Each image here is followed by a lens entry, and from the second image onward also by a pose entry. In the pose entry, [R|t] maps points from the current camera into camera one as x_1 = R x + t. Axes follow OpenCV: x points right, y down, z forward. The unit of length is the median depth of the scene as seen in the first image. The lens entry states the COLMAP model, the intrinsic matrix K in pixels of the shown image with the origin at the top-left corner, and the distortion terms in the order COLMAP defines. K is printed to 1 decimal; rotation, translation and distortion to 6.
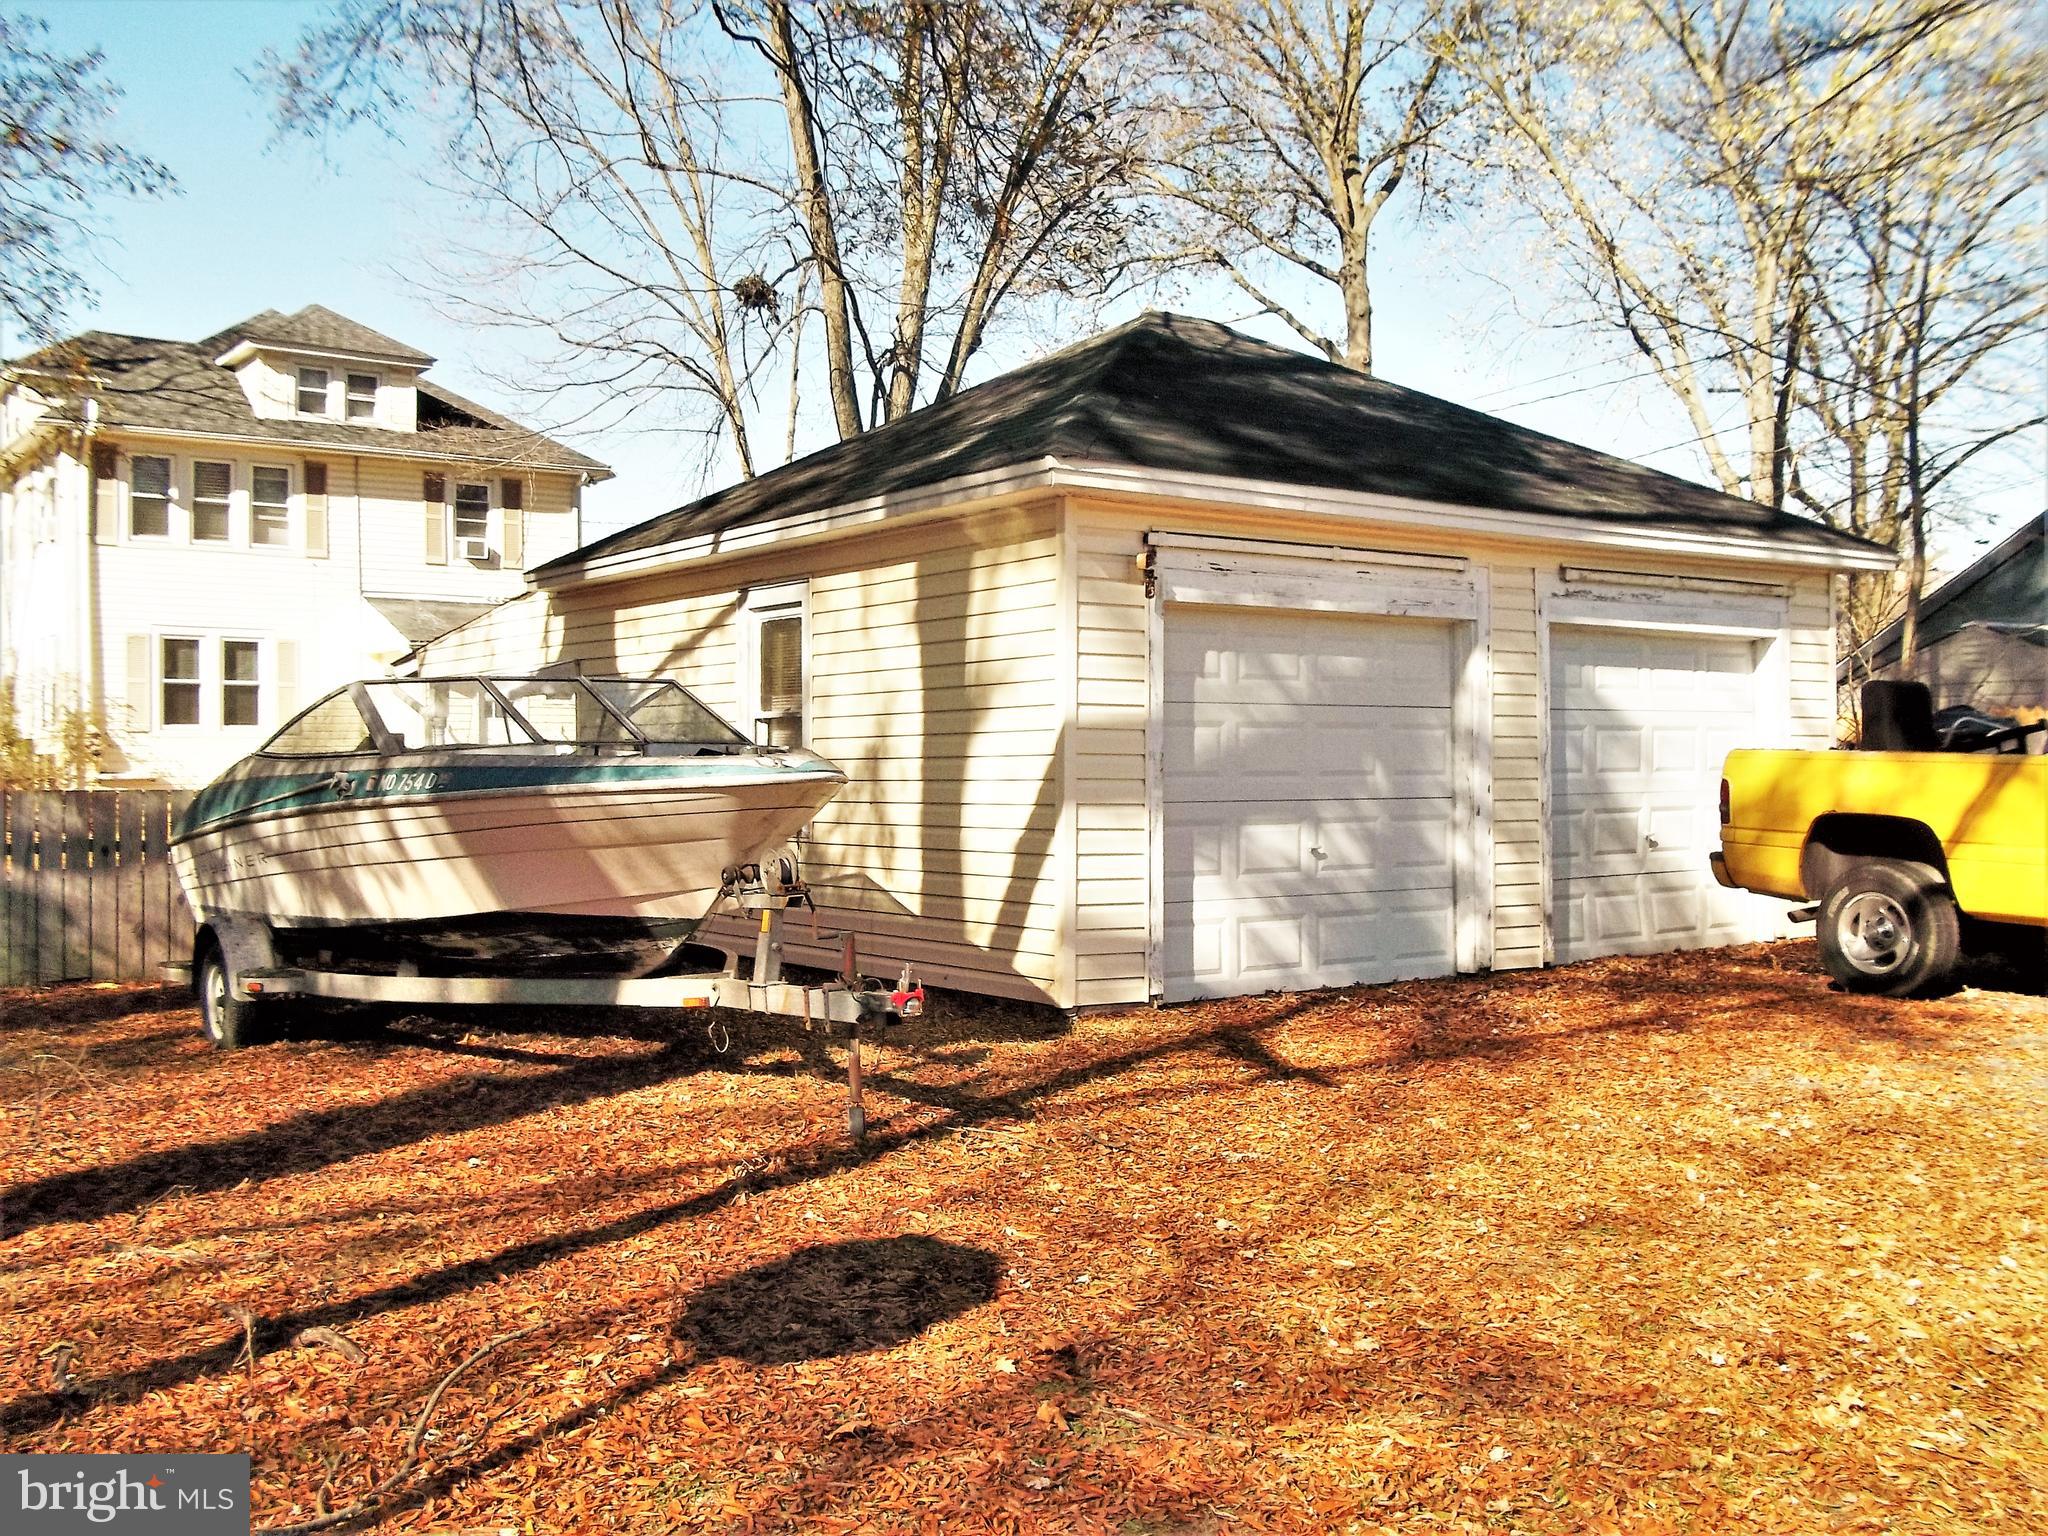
lens RADIAL K [[1957.5, 0, 1024.0], [0, 1957.5, 768.0], [0, 0, 1]] dist [0.008030, 0.009806]
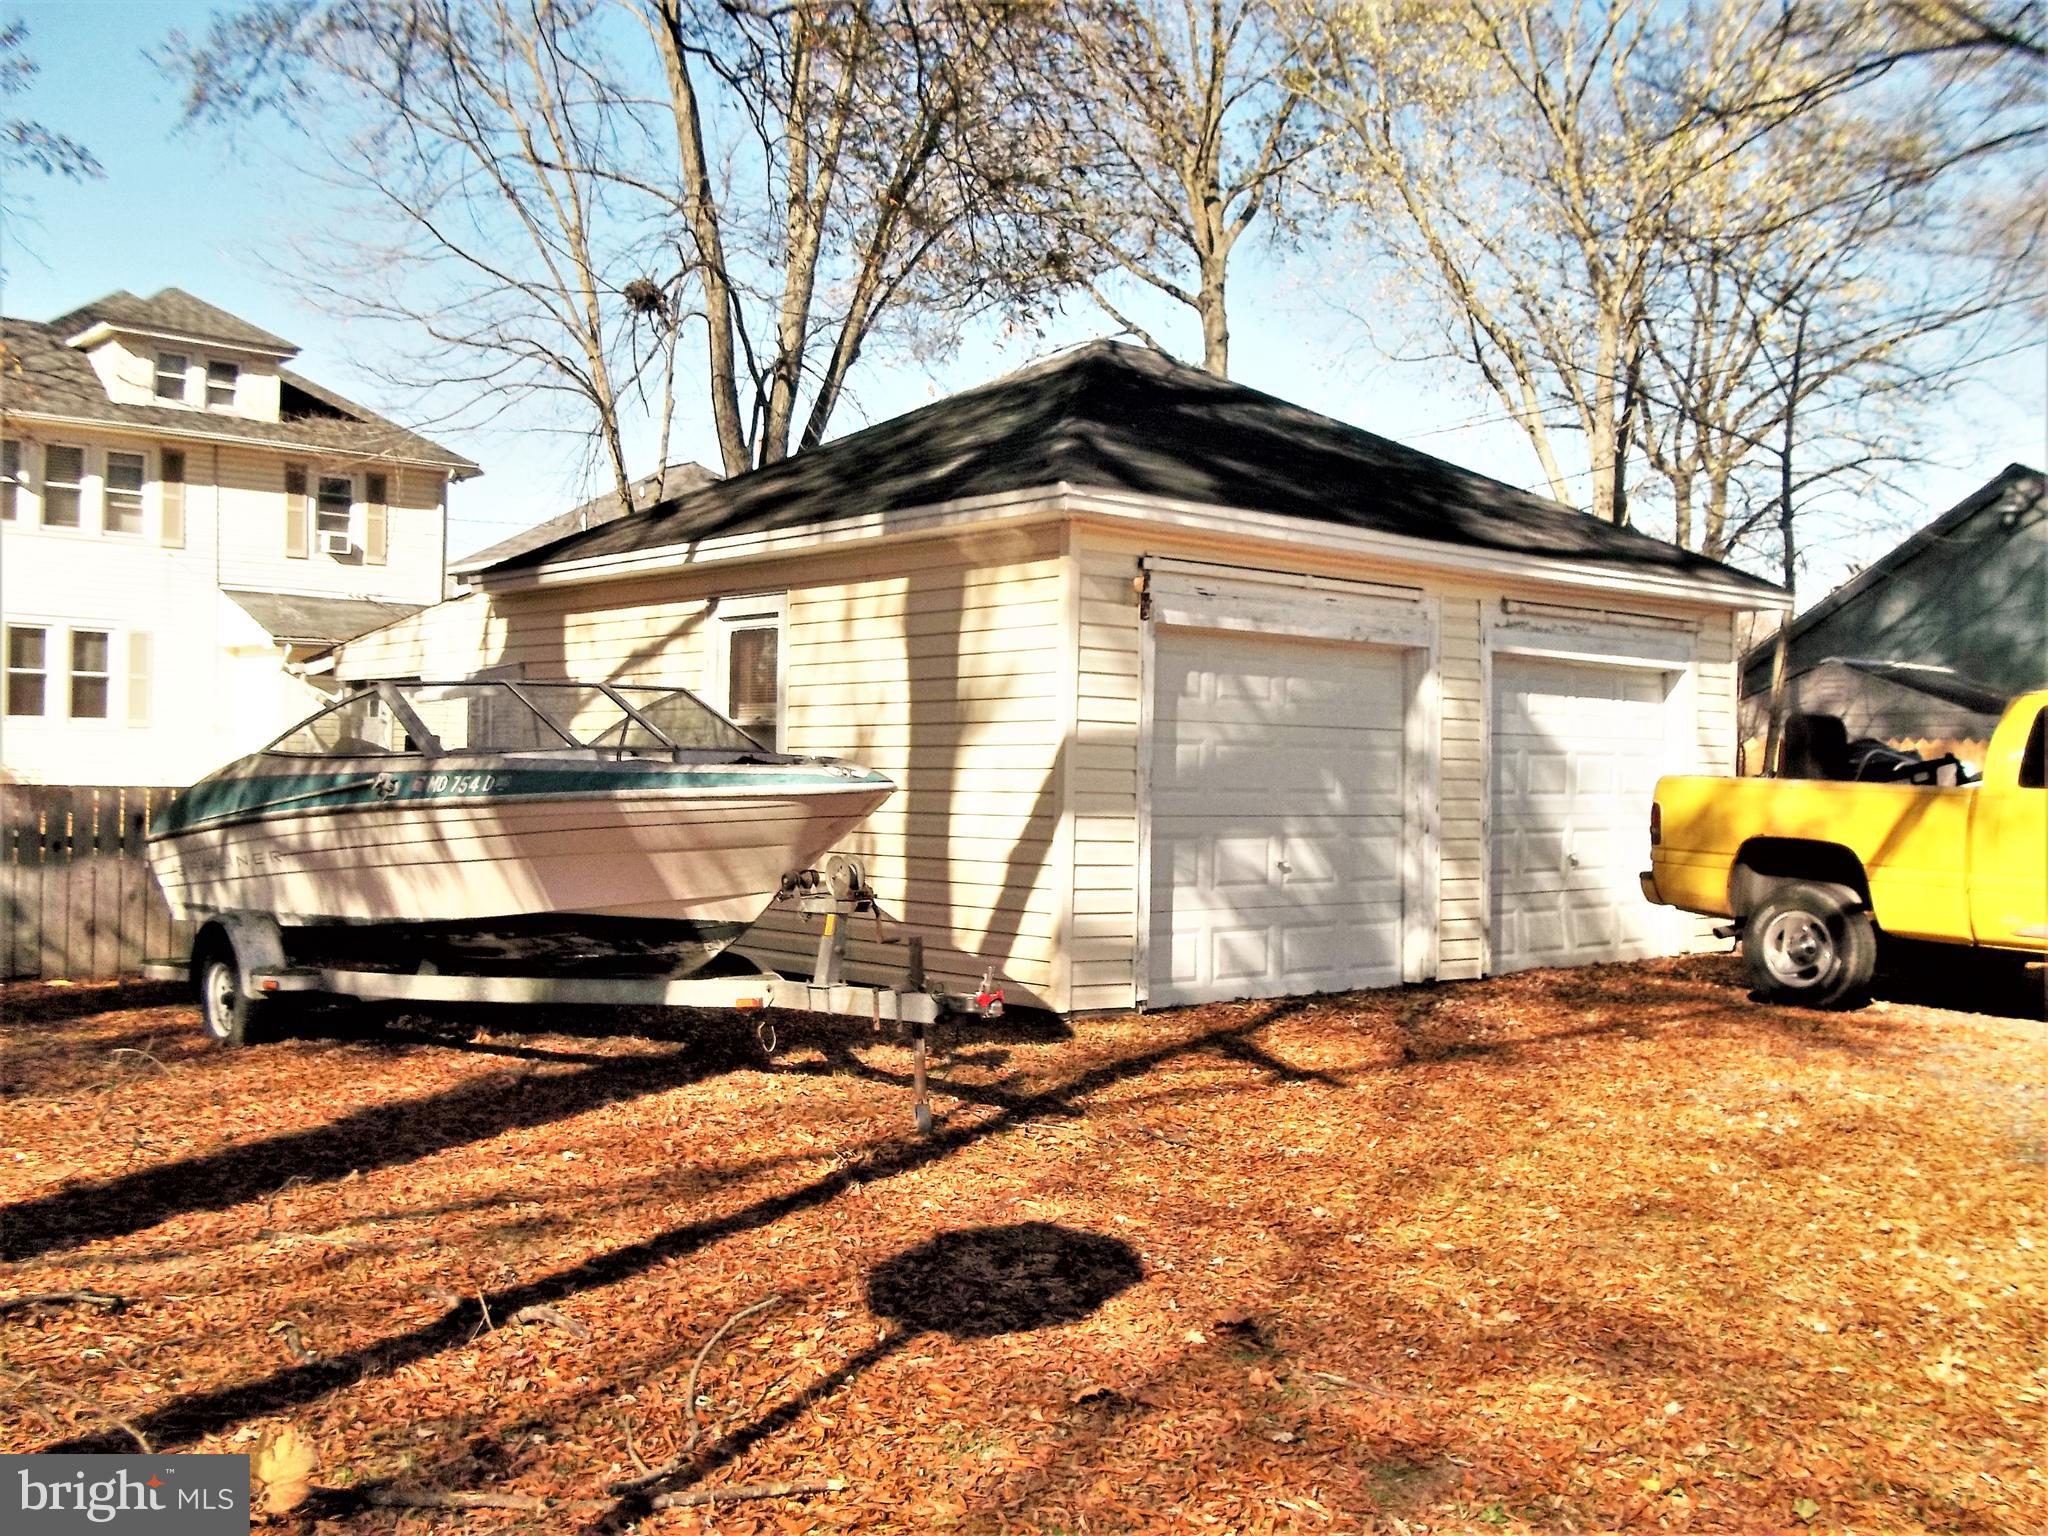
lens RADIAL K [[1957.5, 0, 1024.0], [0, 1957.5, 768.0], [0, 0, 1]] dist [0.008030, 0.009806]
pose [[0.995493, 0.019507, 0.092808, -0.087555], [-0.019056, 0.999802, -0.005750, -0.000675], [-0.092902, 0.003955, 0.995667, -0.030044]]
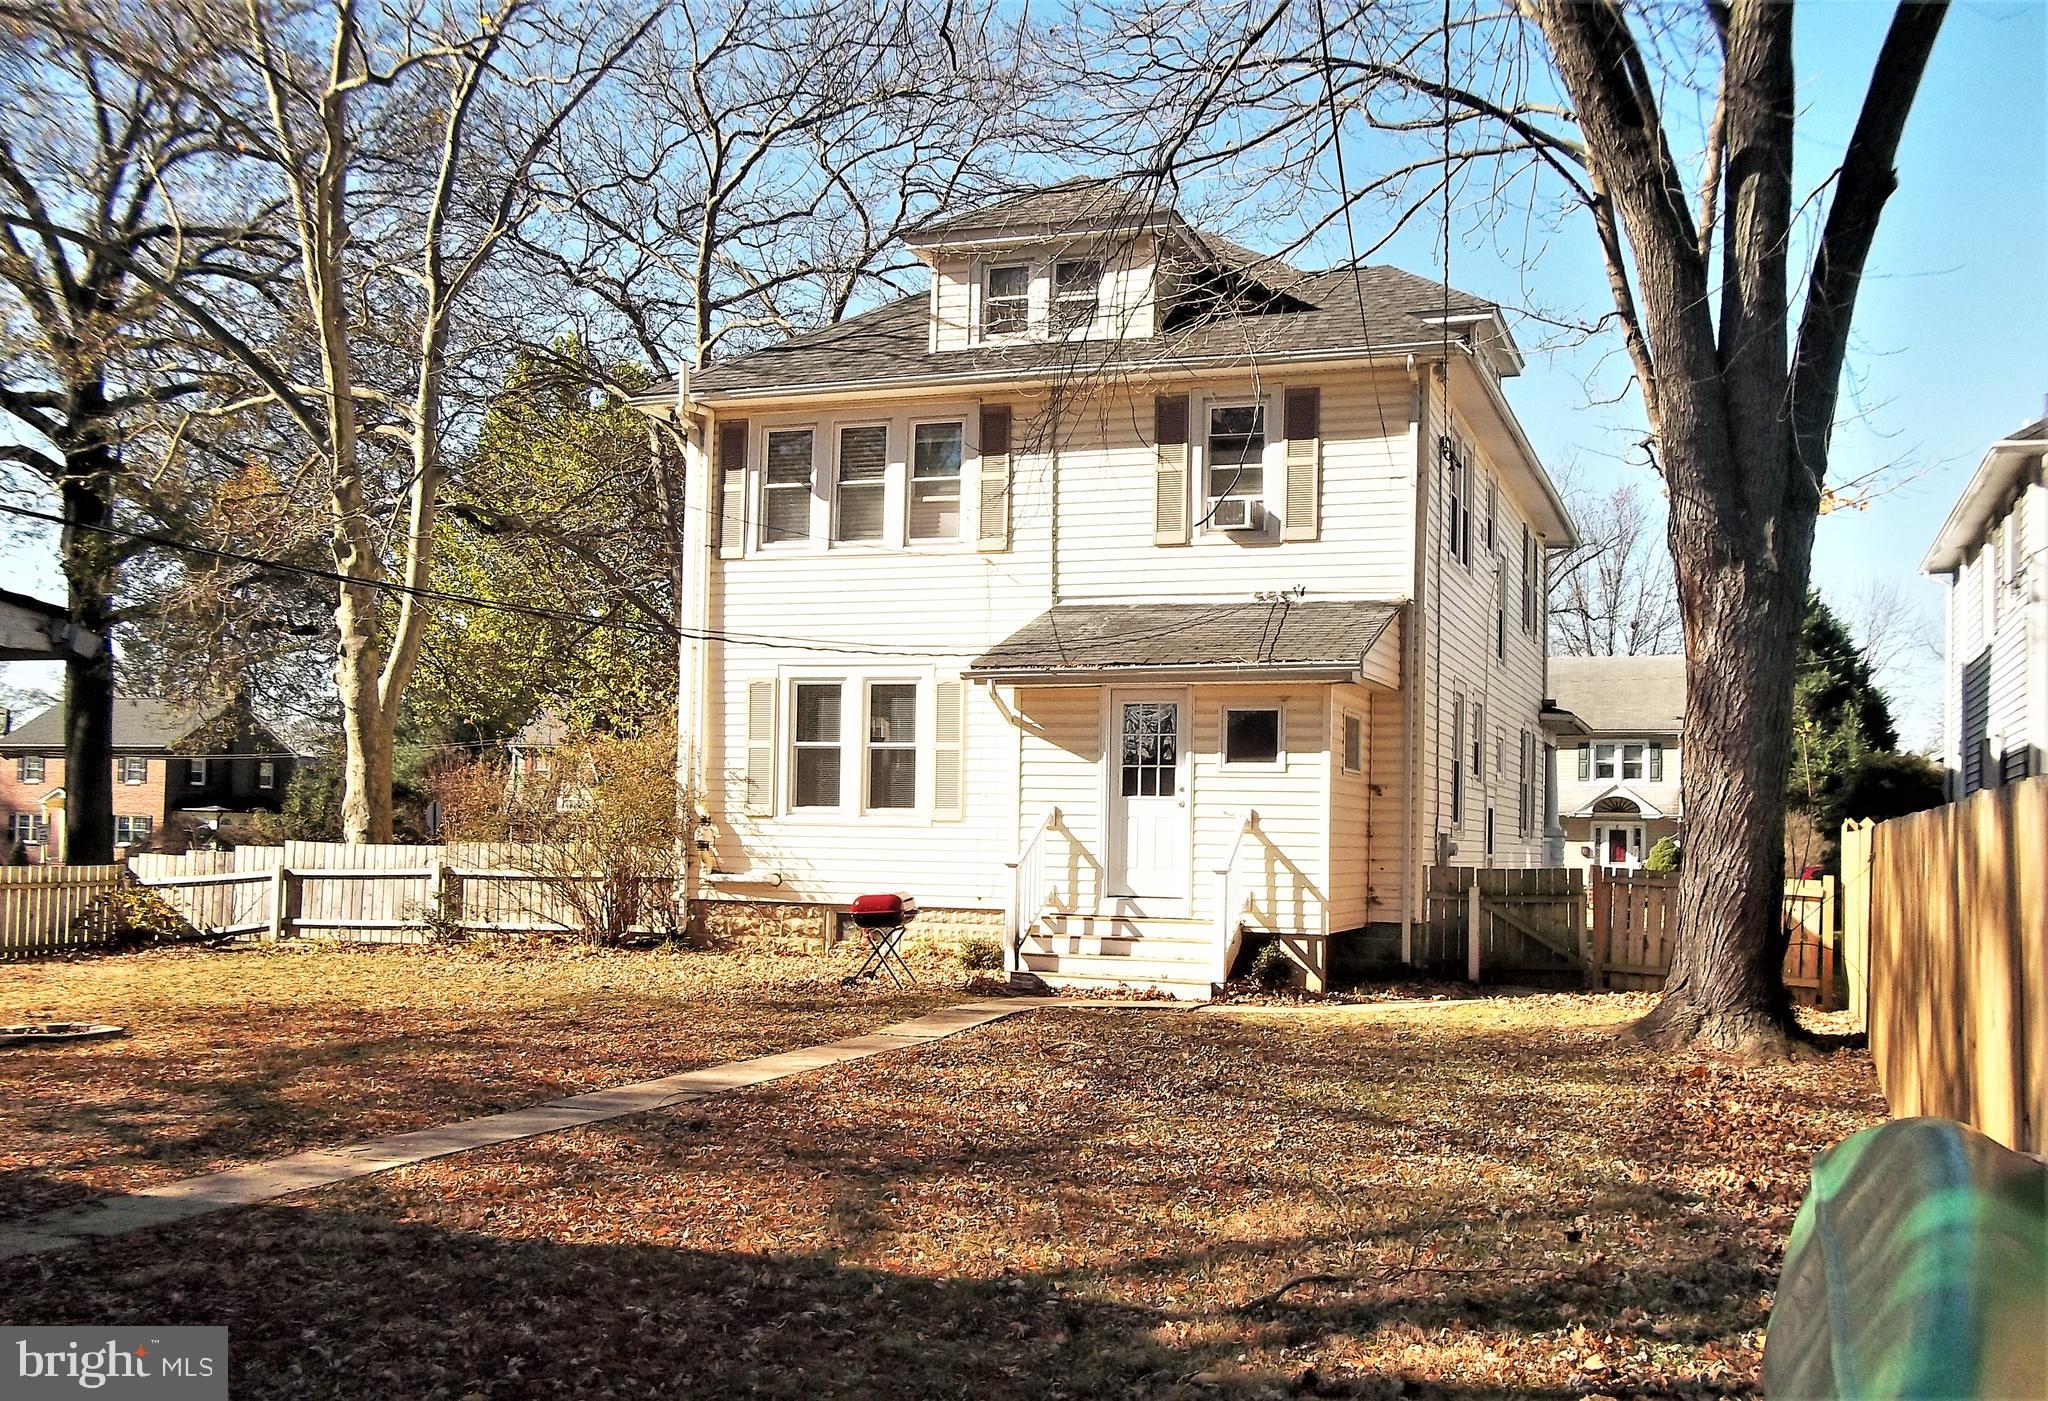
lens RADIAL K [[1981.3, 0, 1010.0], [0, 1981.3, 771.0], [0, 0, 1]] dist [0.012427, -0.002472]
pose [[0.553196, -0.014029, -0.832933, 0.596760], [-0.026258, 0.999068, -0.034267, -0.038125], [0.832637, 0.040827, 0.552312, 2.026934]]
